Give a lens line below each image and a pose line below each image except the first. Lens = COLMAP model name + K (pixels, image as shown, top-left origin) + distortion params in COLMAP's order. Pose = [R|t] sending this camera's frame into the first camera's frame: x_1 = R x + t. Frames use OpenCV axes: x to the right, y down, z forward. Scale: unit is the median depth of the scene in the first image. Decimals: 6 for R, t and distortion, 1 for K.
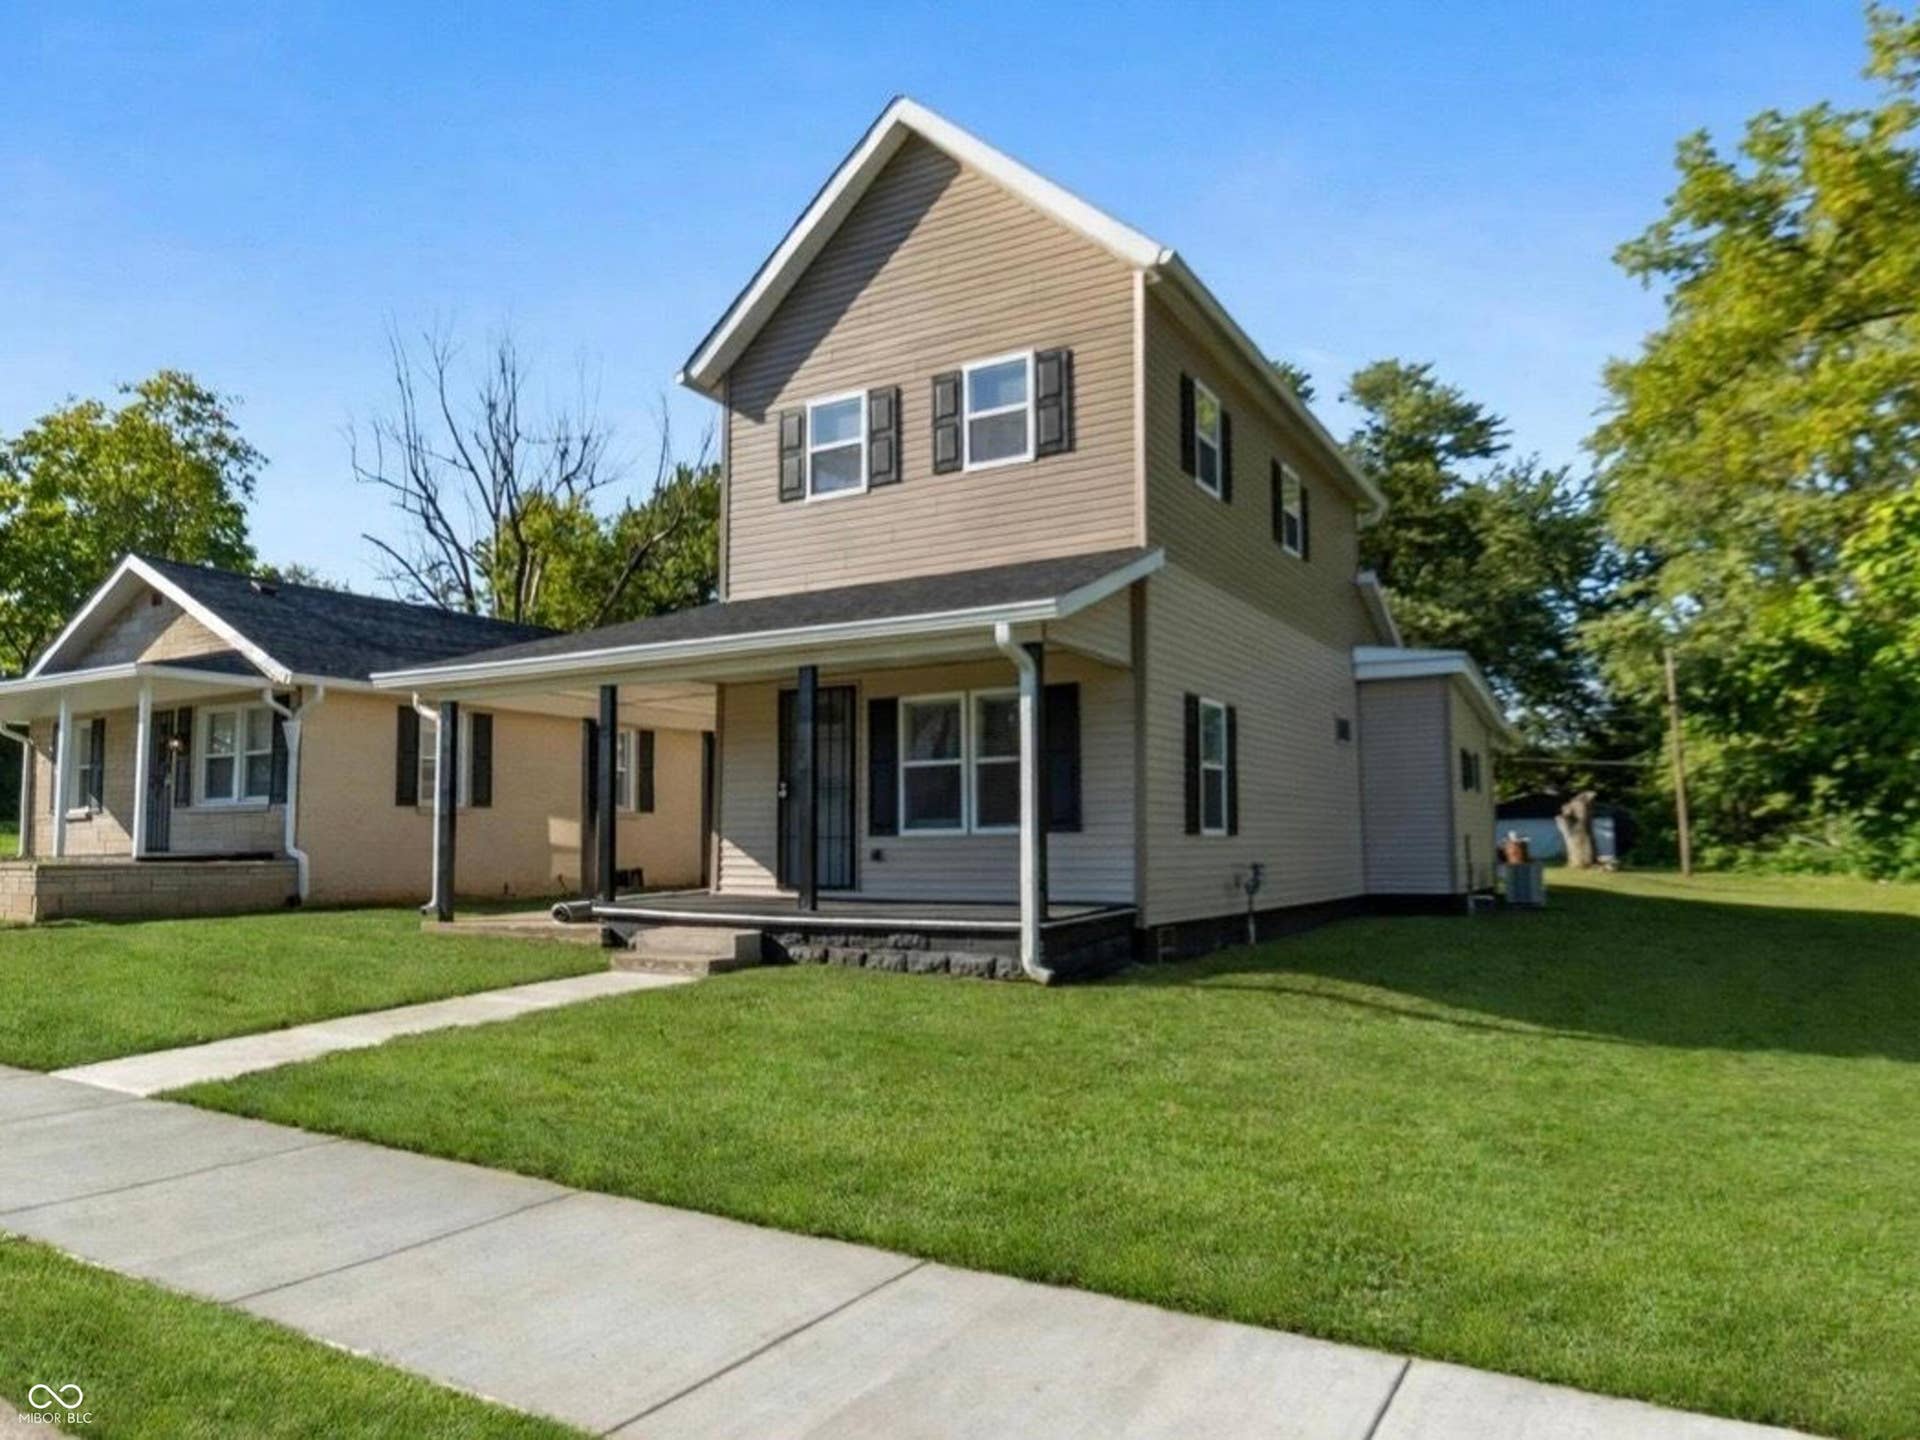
lens RADIAL K [[1252.8, 0, 966.5], [0, 1252.8, 765.5], [0, 0, 1]] dist [-0.005887, -0.001602]
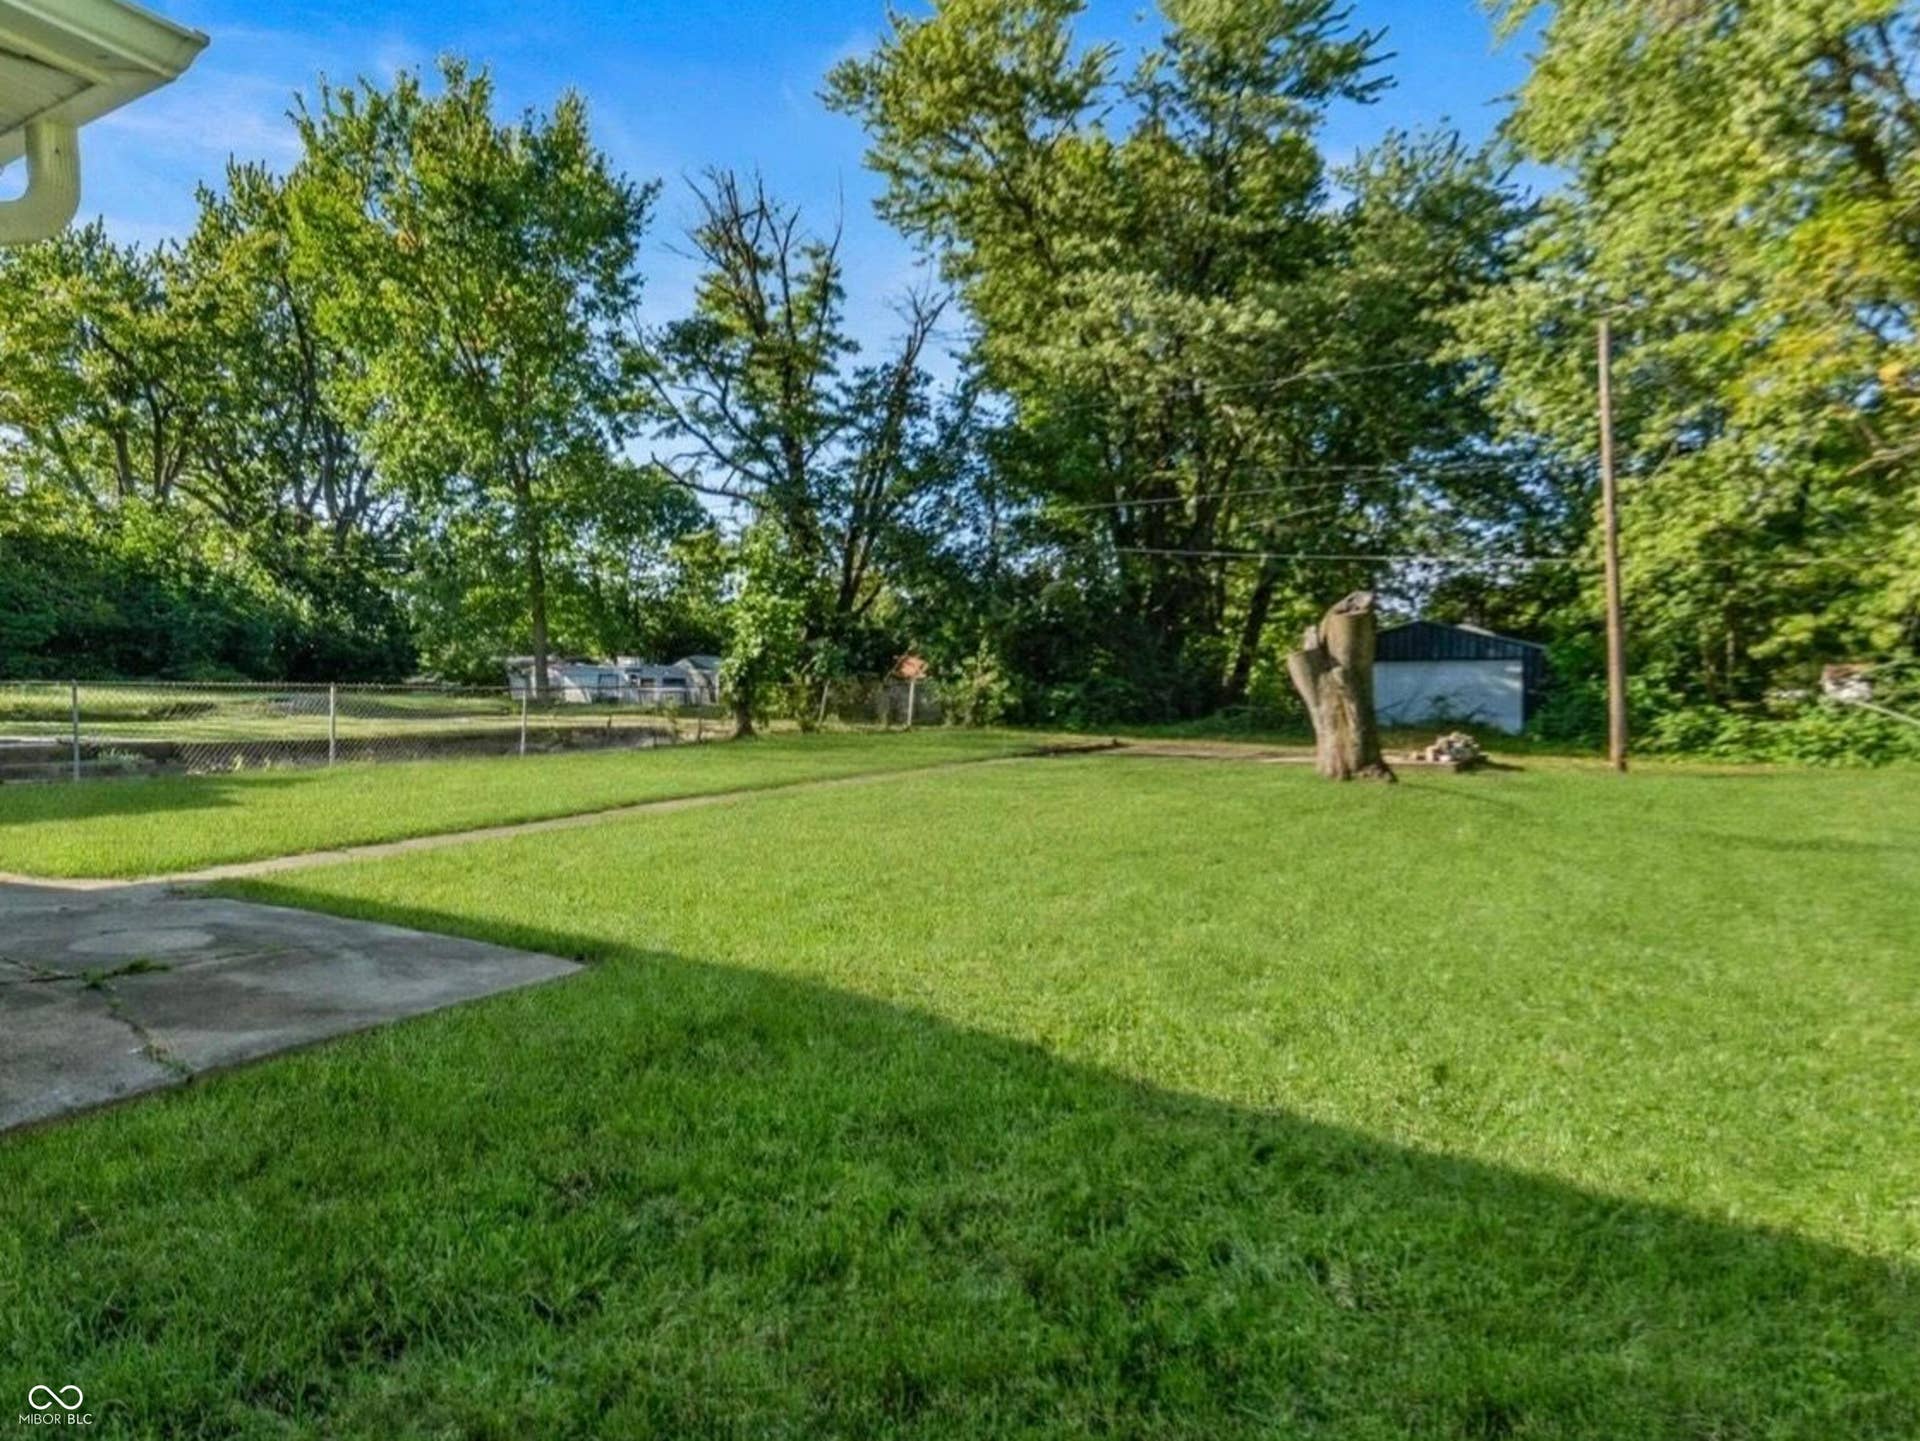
lens RADIAL K [[1198.9, 0, 969.4], [0, 1198.9, 710.6], [0, 0, 1]] dist [0.008935, 0.000024]
pose [[0.999990, 0.001696, -0.004140, 0.280486], [-0.001344, 0.996511, 0.083456, 0.020184], [0.004267, -0.083449, 0.996503, 0.457231]]
